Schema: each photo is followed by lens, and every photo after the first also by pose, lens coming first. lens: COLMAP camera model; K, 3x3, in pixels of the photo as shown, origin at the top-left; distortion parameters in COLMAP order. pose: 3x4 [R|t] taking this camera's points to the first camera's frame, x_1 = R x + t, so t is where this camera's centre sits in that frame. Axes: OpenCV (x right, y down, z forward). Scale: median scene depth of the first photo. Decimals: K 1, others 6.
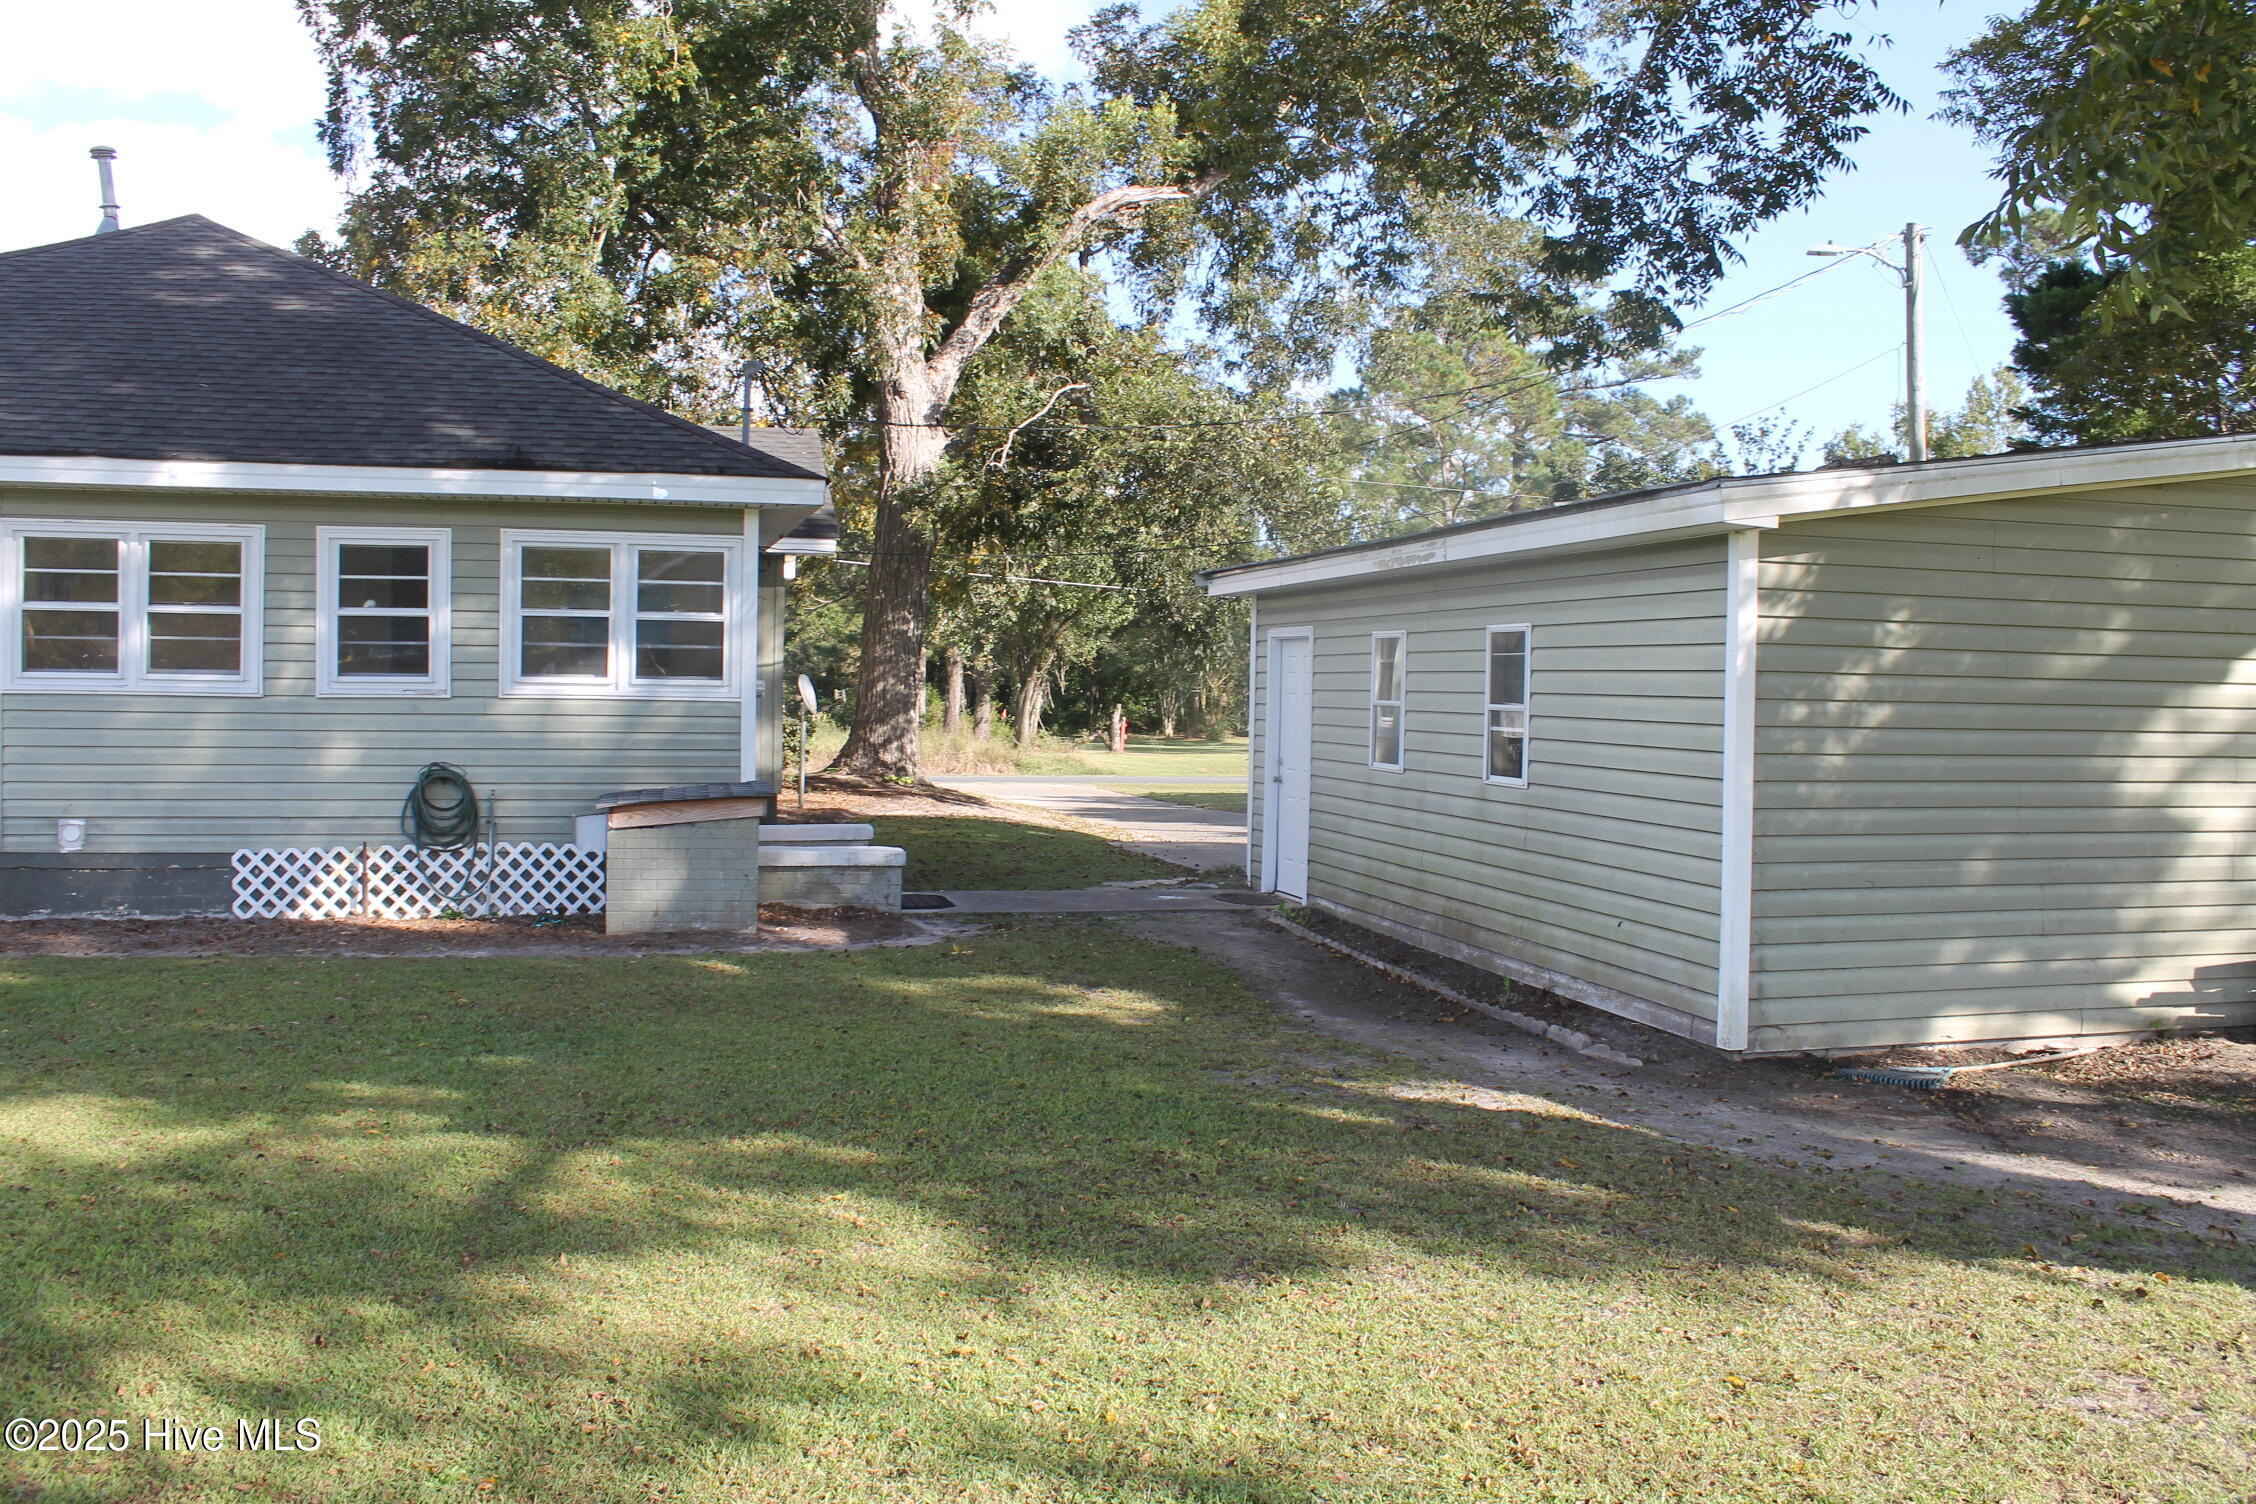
lens RADIAL K [[1933.8, 0, 1128.0], [0, 1933.8, 752.0], [0, 0, 1]] dist [-0.163654, 0.148432]
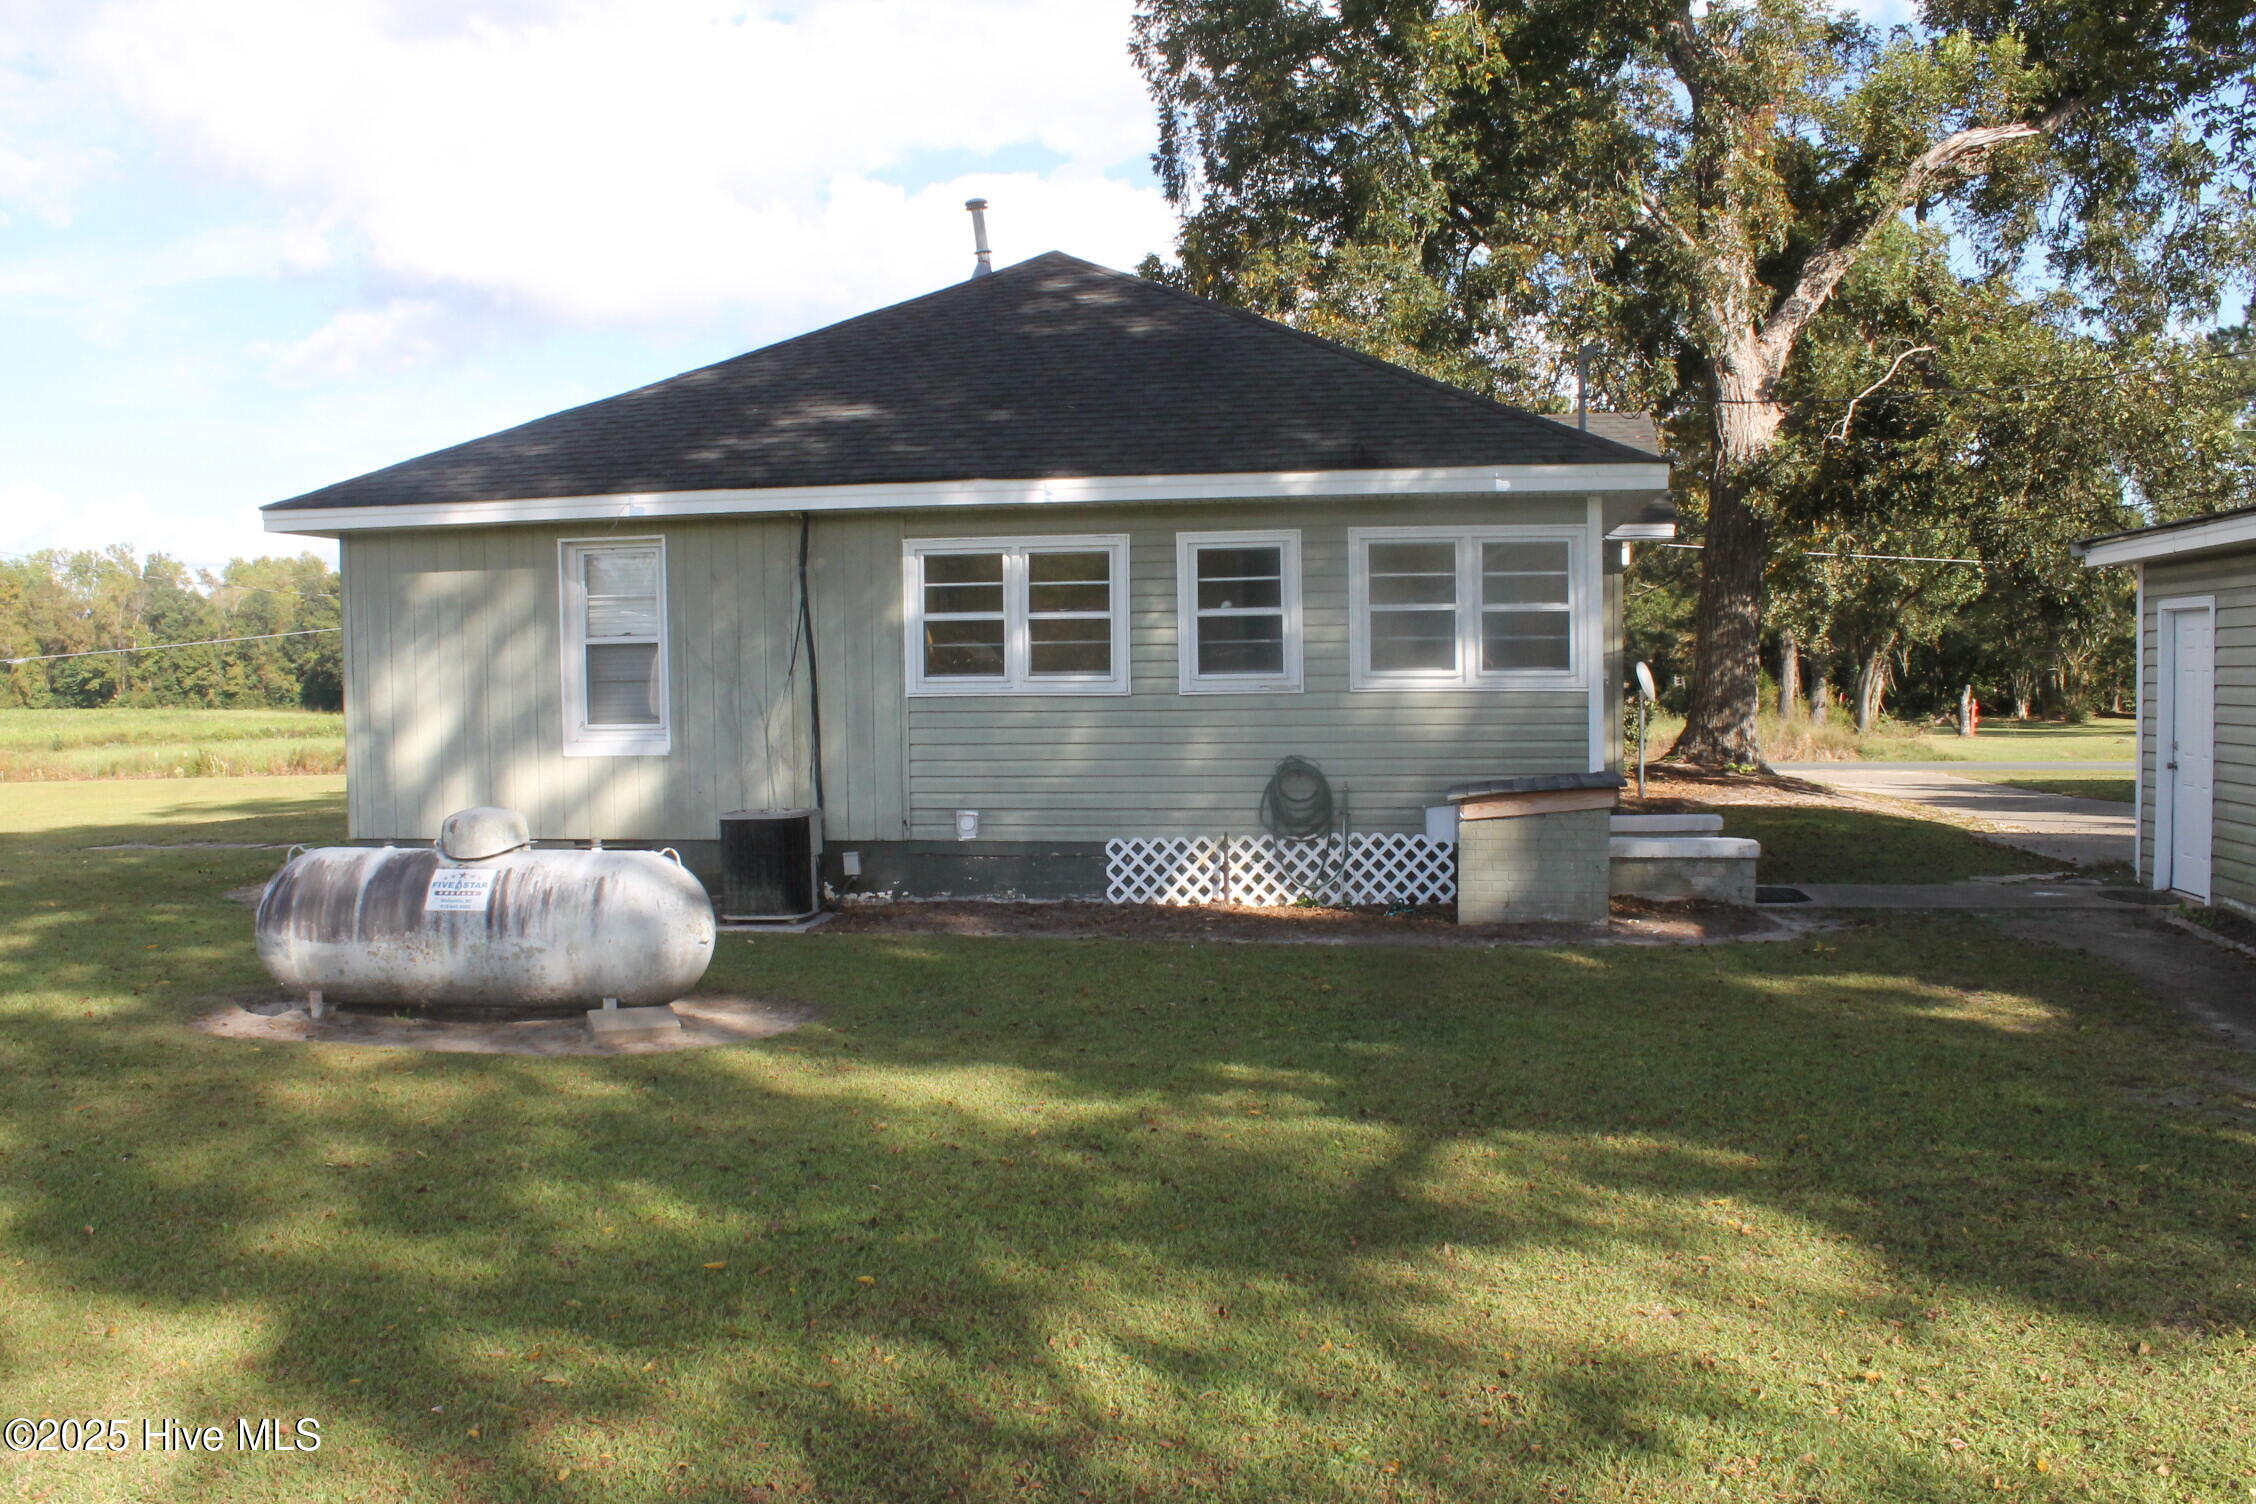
lens RADIAL K [[1933.8, 0, 1128.0], [0, 1933.8, 752.0], [0, 0, 1]] dist [-0.163654, 0.148432]
pose [[0.911130, -0.009258, -0.412015, -0.011087], [0.011610, 0.999927, 0.003205, -0.000916], [0.411956, -0.007704, 0.911171, 0.001080]]
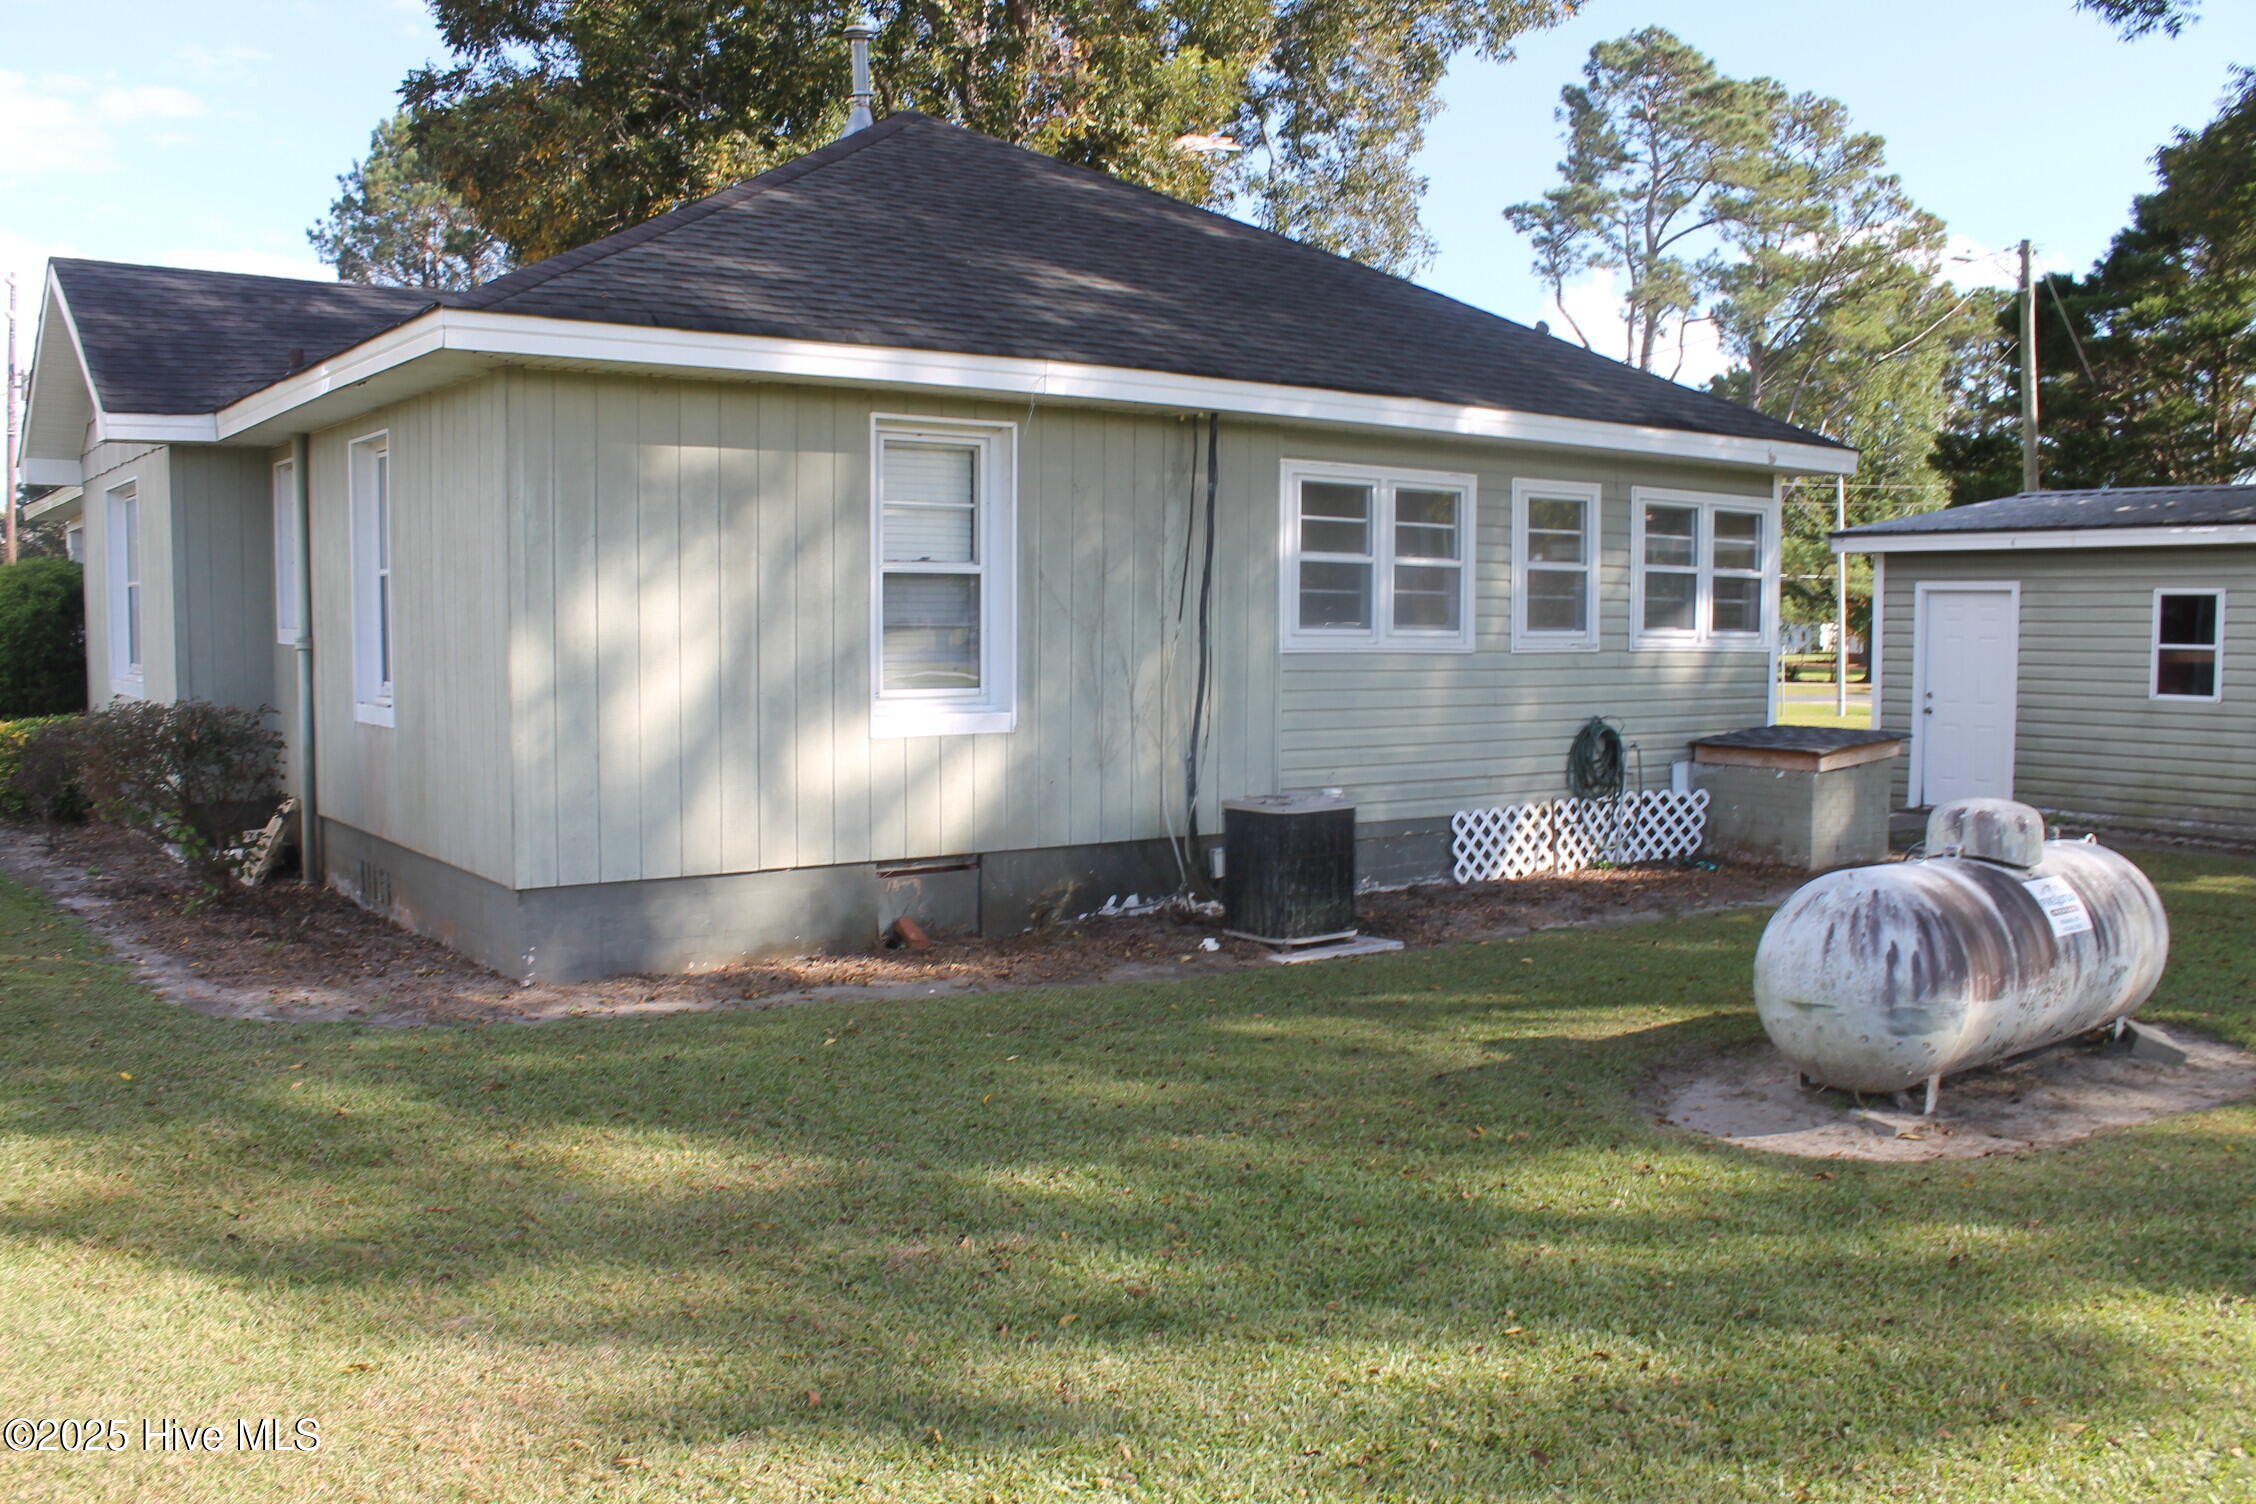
lens RADIAL K [[1933.8, 0, 1128.0], [0, 1933.8, 752.0], [0, 0, 1]] dist [-0.163654, 0.148432]
pose [[0.928073, -0.030706, 0.371131, -0.964499], [0.011210, 0.998447, 0.054576, -0.033518], [-0.372230, -0.046490, 0.926975, 0.144268]]
